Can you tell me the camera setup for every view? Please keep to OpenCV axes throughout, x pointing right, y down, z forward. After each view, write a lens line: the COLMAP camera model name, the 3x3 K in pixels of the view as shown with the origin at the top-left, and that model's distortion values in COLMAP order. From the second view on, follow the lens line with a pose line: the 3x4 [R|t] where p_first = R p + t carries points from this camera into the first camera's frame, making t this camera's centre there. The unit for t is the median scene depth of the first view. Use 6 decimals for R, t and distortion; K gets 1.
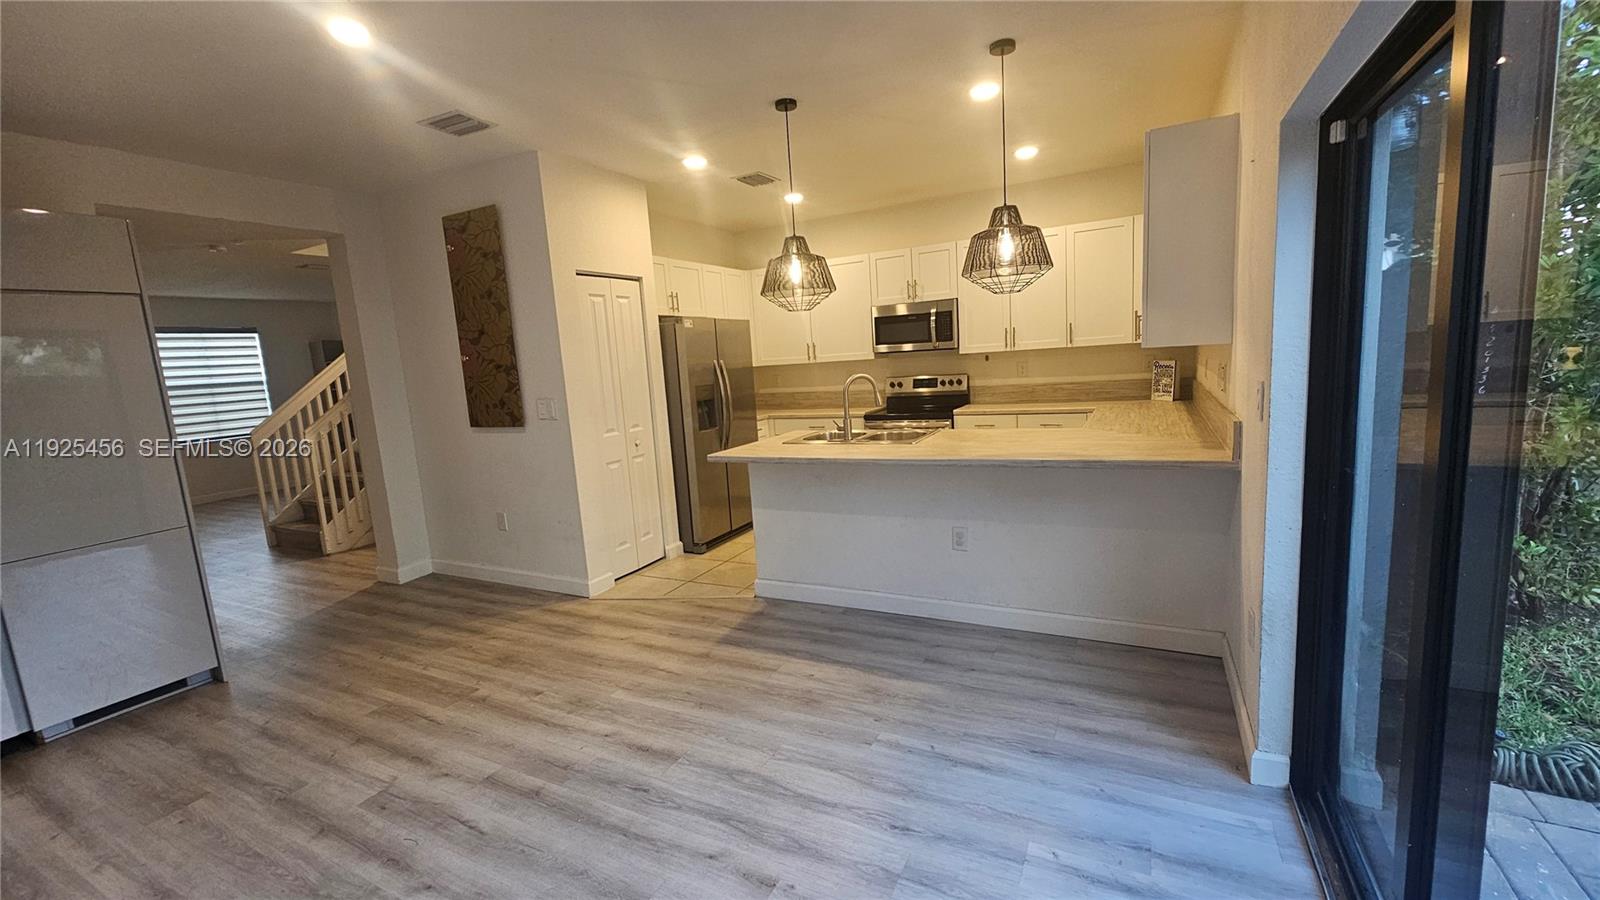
lens RADIAL K [[657.2, 0, 797.8], [0, 657.2, 453.2], [0, 0, 1]] dist [-0.000802, 0.001216]
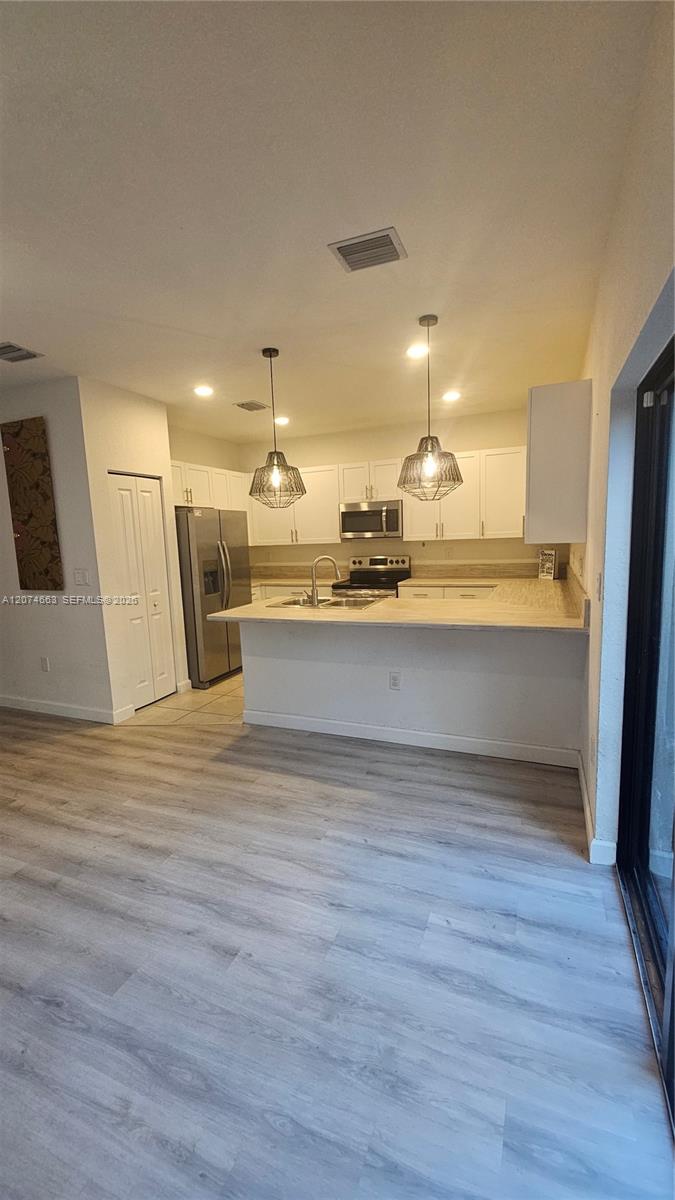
lens RADIAL K [[492.9, 0, 334.2], [0, 492.9, 603.2], [0, 0, 1]] dist [-0.000802, 0.001216]
pose [[0.996438, 0.015599, 0.082875, 0.031600], [-0.014694, 0.999826, -0.011525, -0.013476], [-0.083040, 0.010266, 0.996493, 0.002628]]
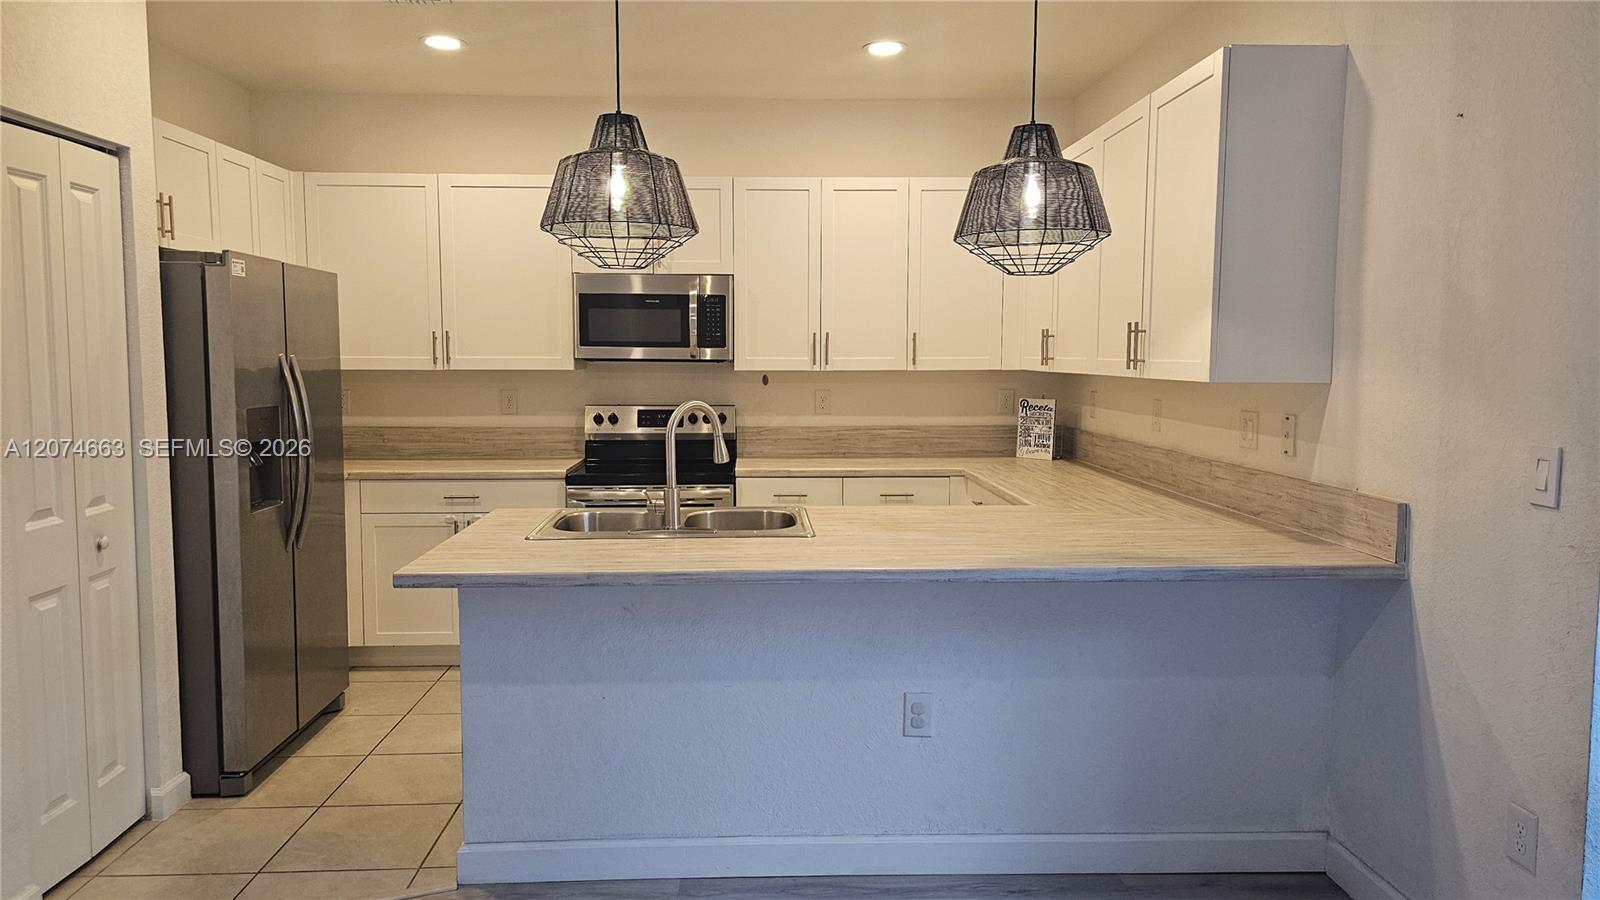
lens RADIAL K [[1078.0, 0, 784.2], [0, 1078.0, 432.7], [0, 0, 1]] dist [0.055602, -0.057611]
pose [[0.865116, 0.028308, 0.500773, -0.266976], [0.015682, 0.996391, -0.083415, -0.024850], [-0.501327, 0.080017, 0.861550, 0.242035]]
